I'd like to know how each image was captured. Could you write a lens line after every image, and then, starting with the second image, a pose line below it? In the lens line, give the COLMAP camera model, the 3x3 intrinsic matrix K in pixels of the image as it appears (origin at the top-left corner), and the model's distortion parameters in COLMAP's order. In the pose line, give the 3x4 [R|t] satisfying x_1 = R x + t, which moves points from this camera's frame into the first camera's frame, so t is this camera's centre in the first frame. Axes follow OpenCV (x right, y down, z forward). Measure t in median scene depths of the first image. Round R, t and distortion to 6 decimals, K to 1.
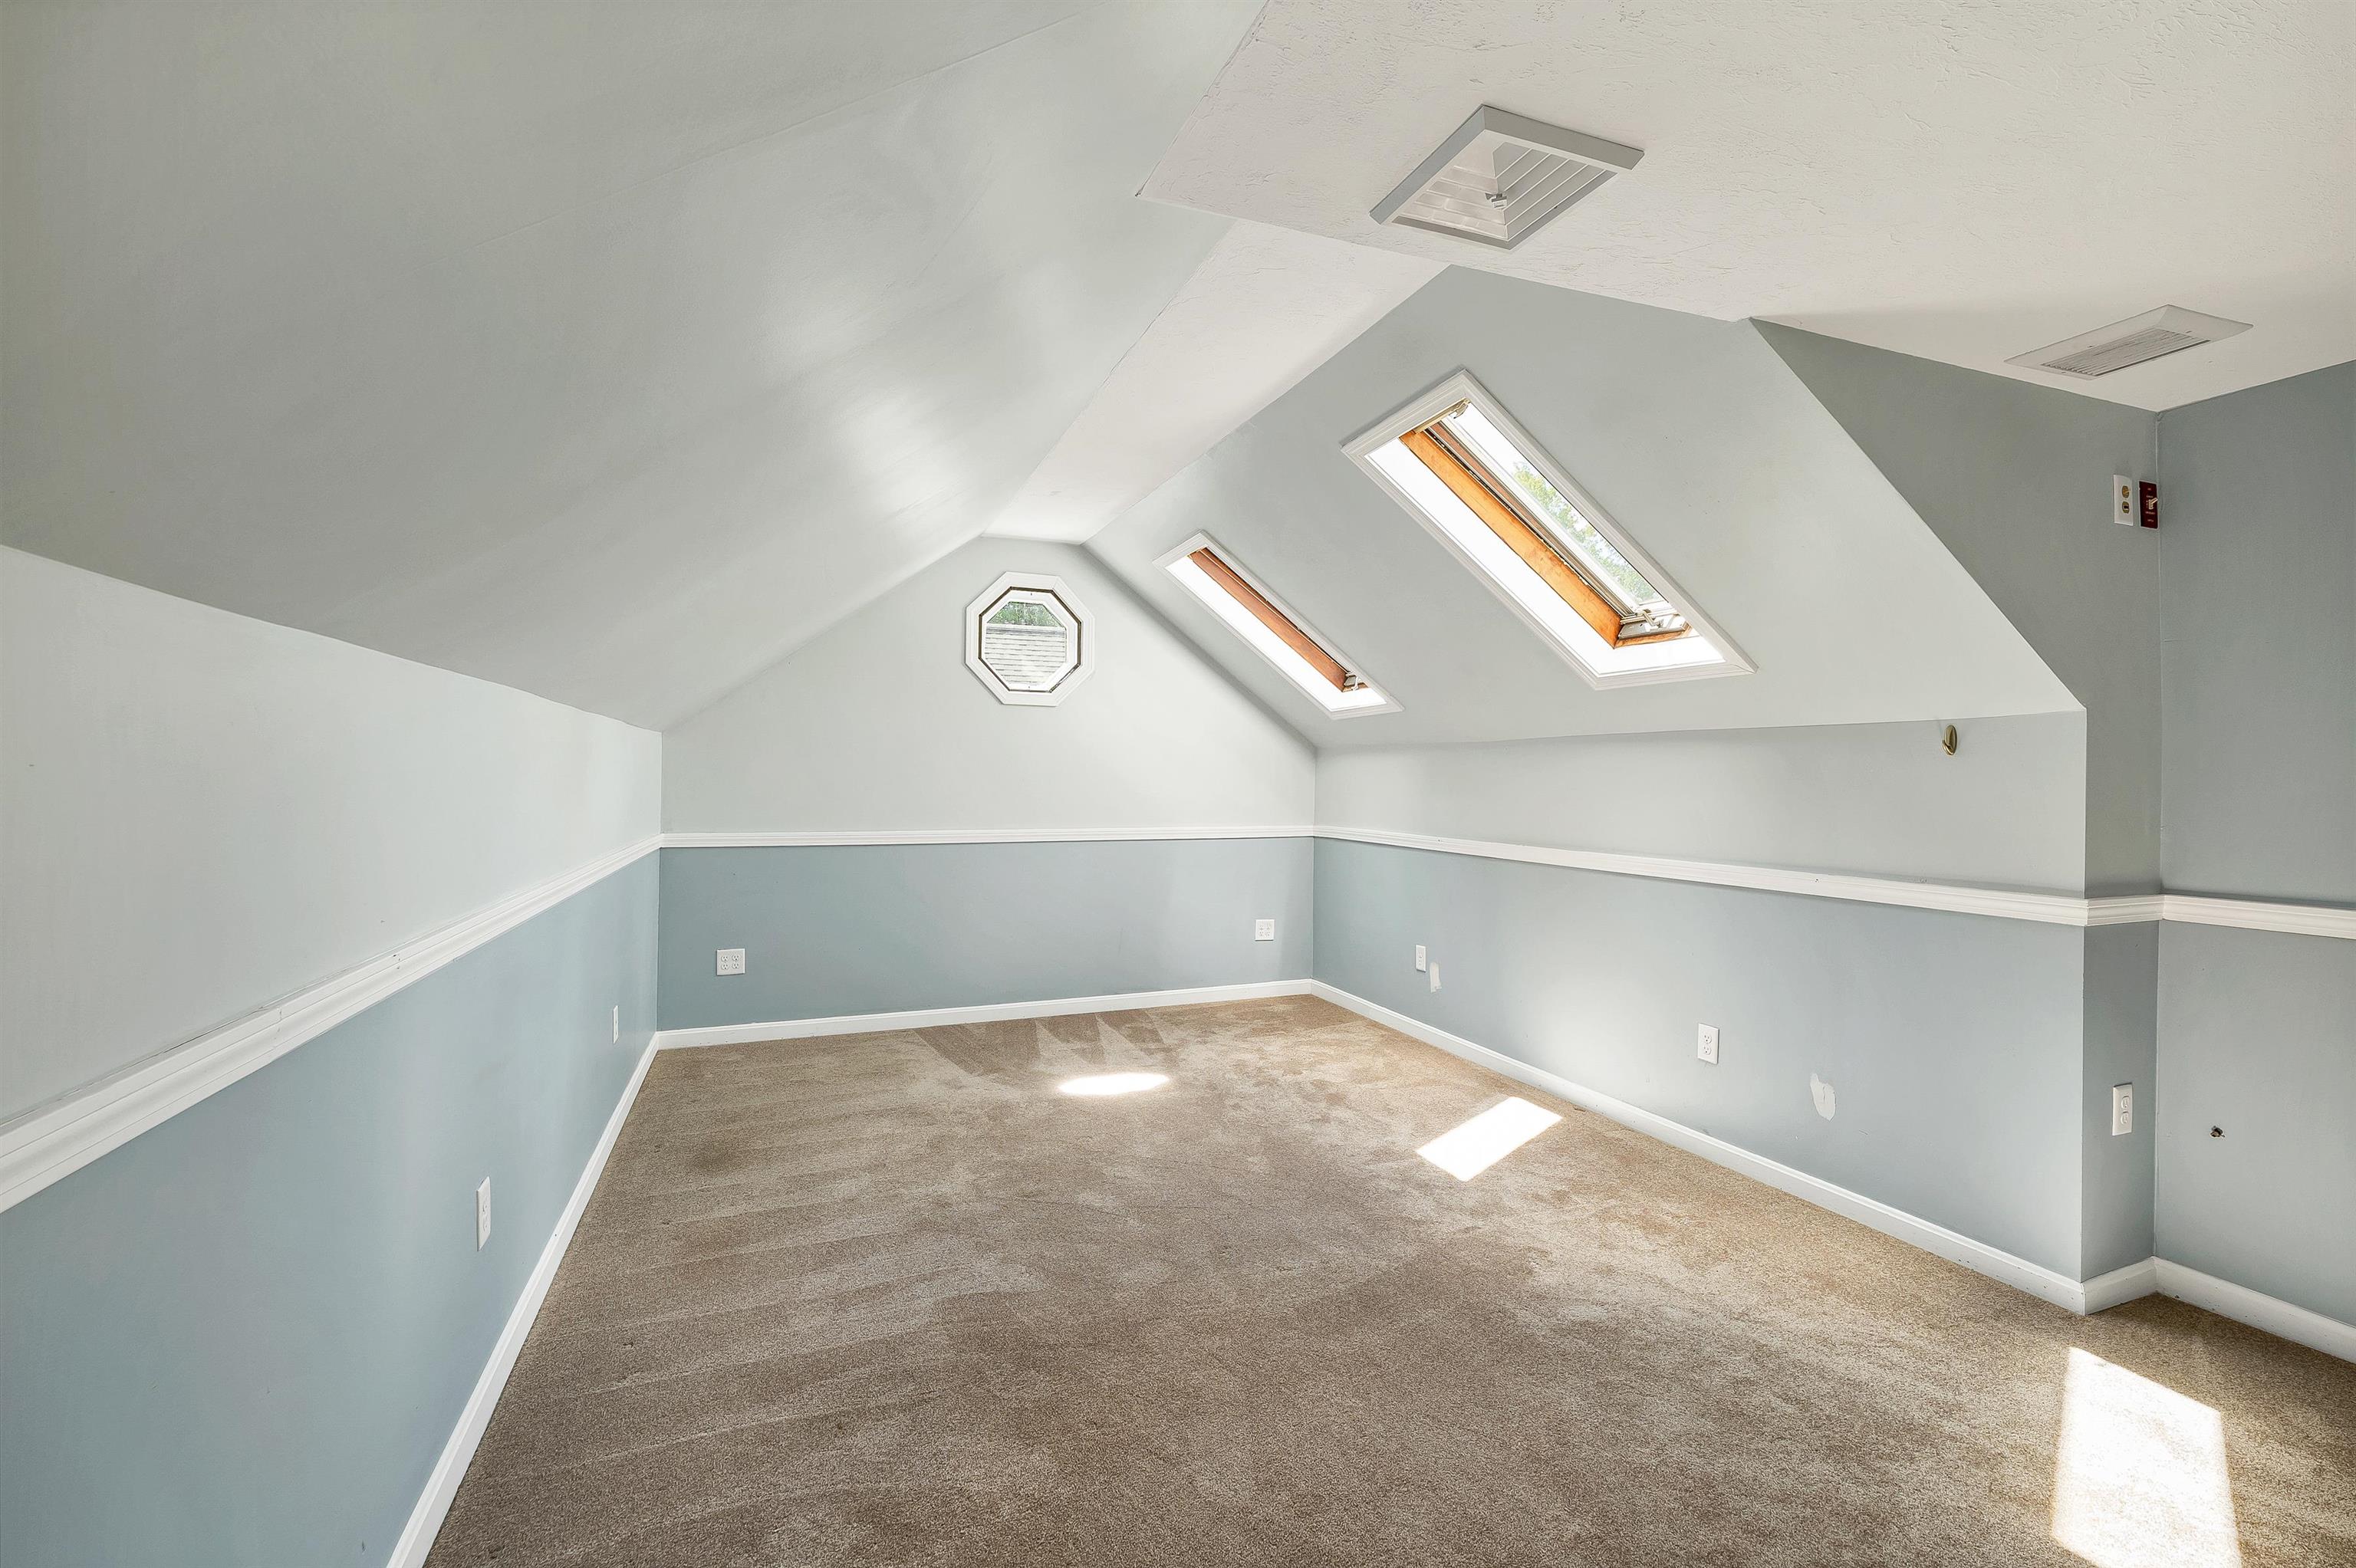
lens RADIAL K [[991.1, 0, 1167.4], [0, 991.1, 779.4], [0, 0, 1]] dist [0.000687, 0.000289]
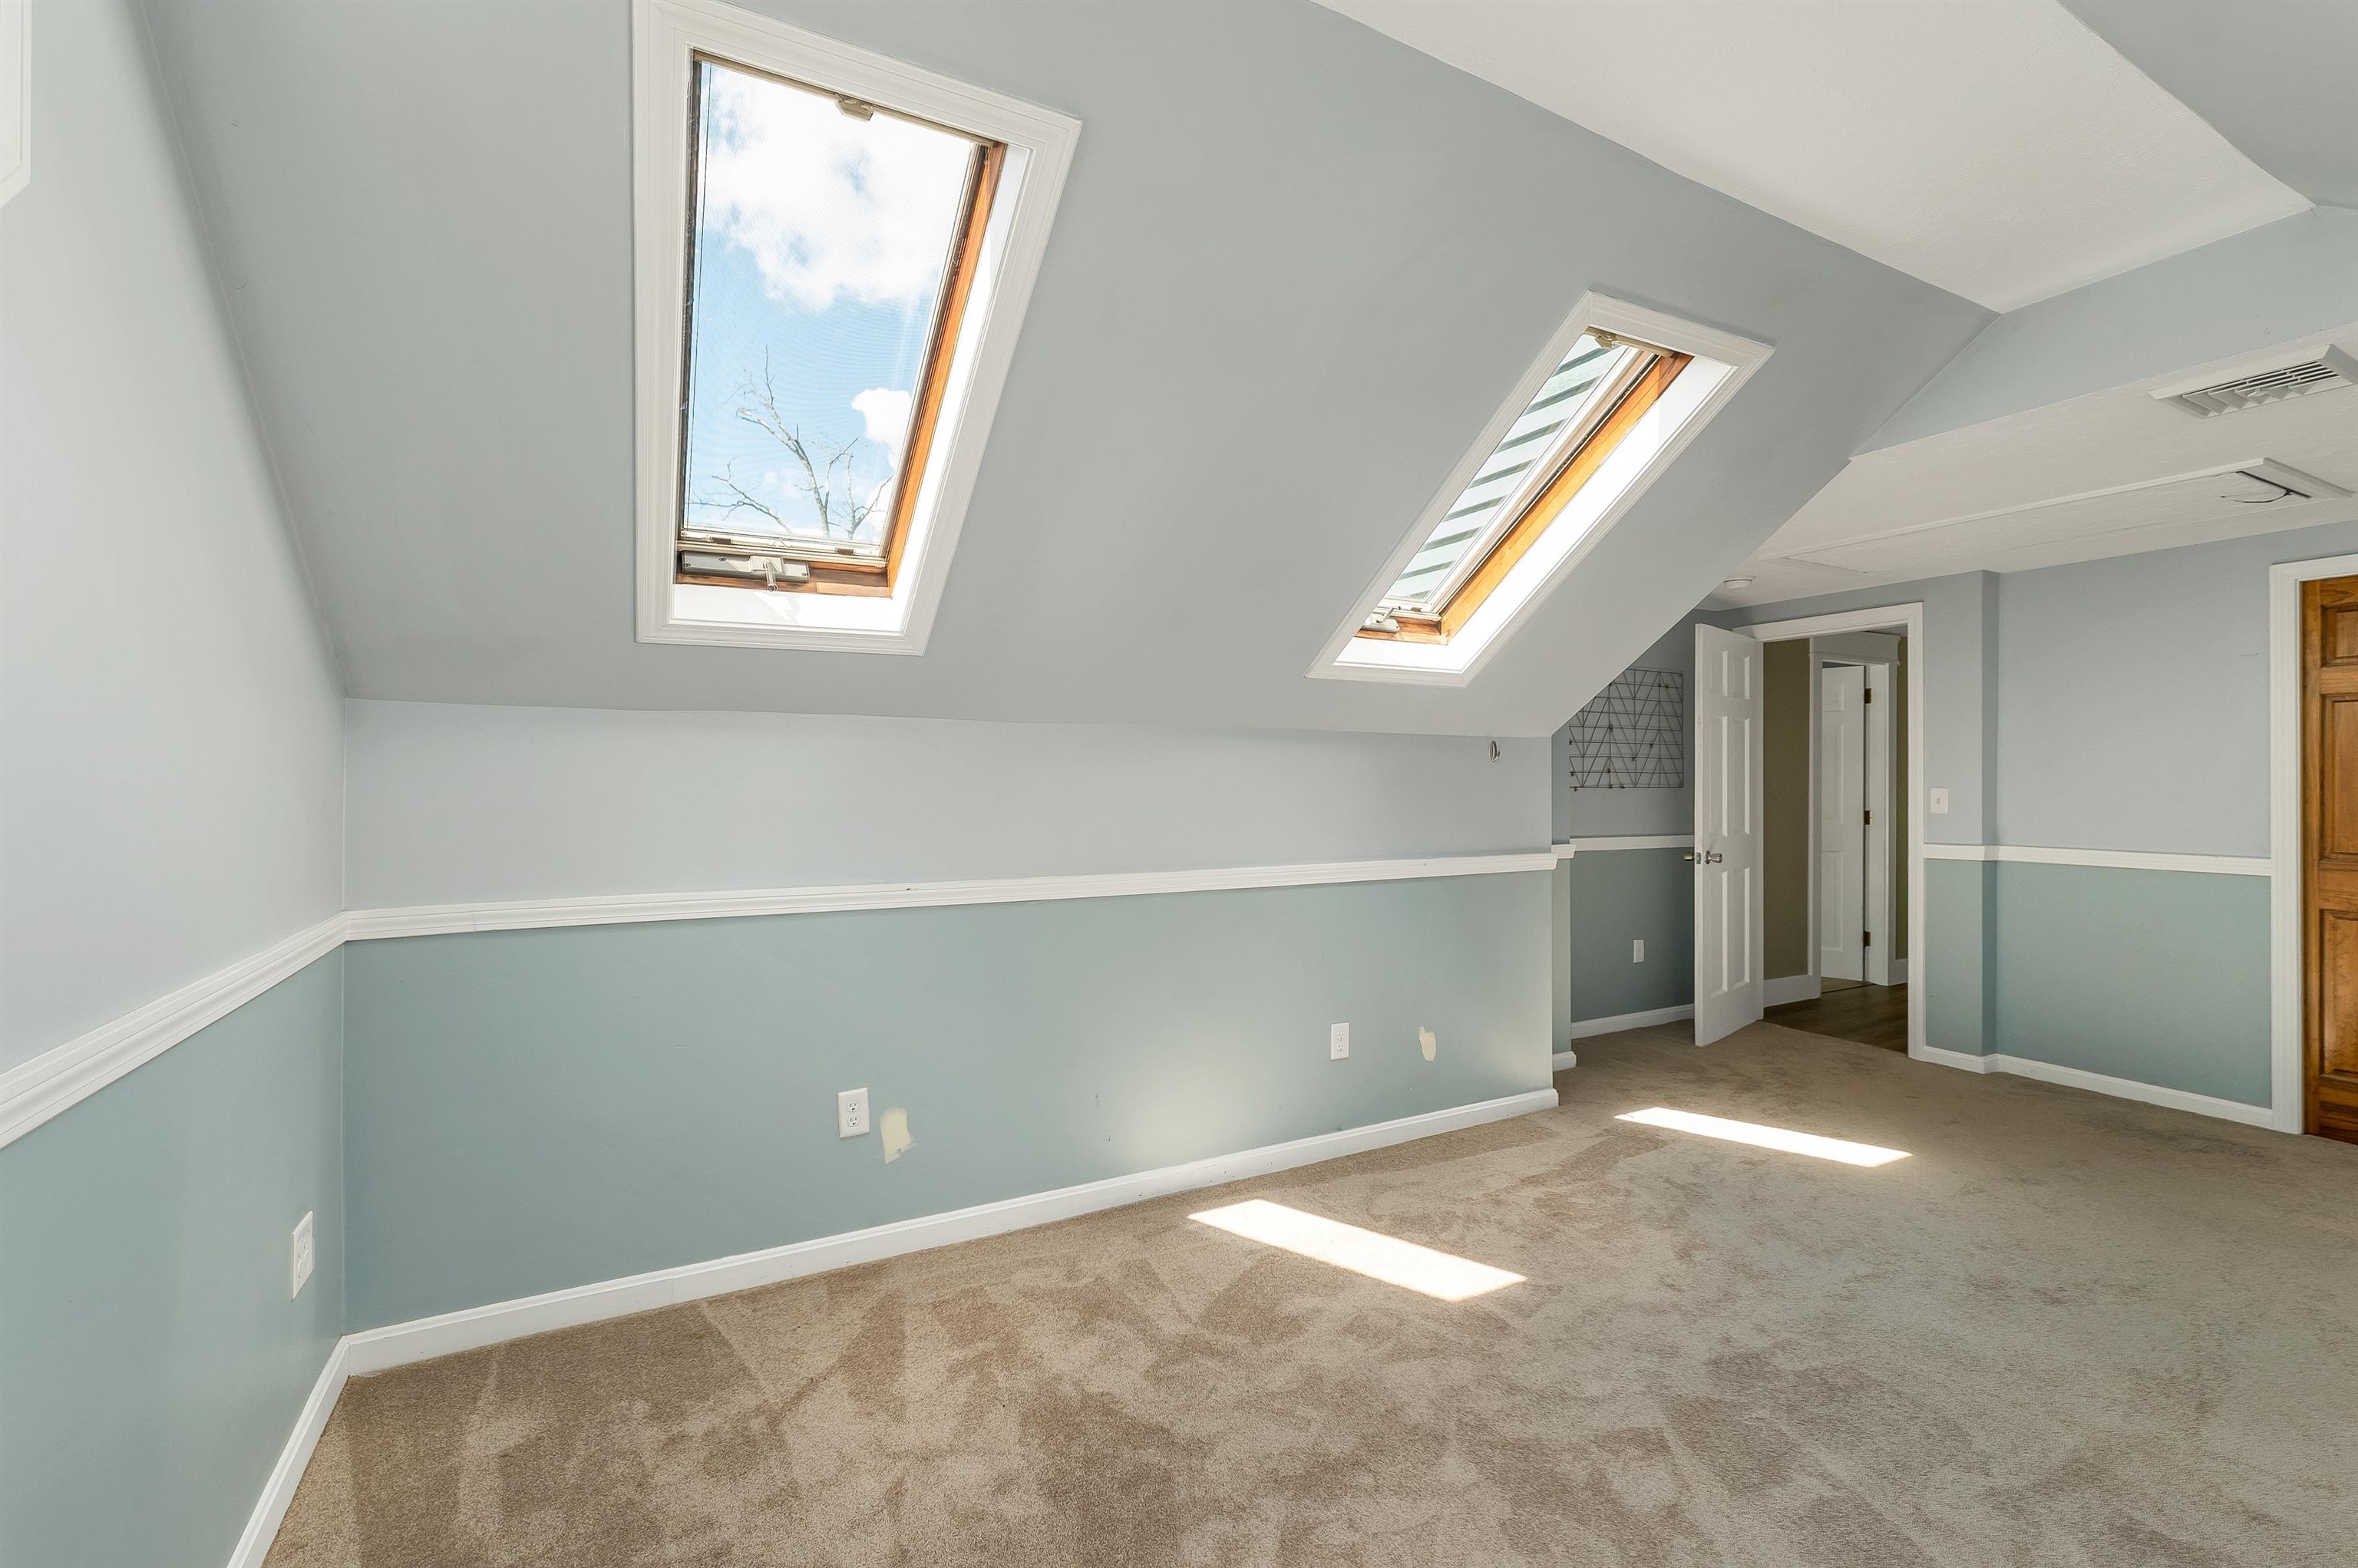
lens RADIAL K [[992.0, 0, 1168.4], [0, 992.0, 779.4], [0, 0, 1]] dist [0.000687, 0.000289]
pose [[-0.112804, -0.007519, 0.993589, -0.440722], [0.004123, 0.999959, 0.008035, -0.008993], [-0.993609, 0.005003, -0.112768, 1.295482]]
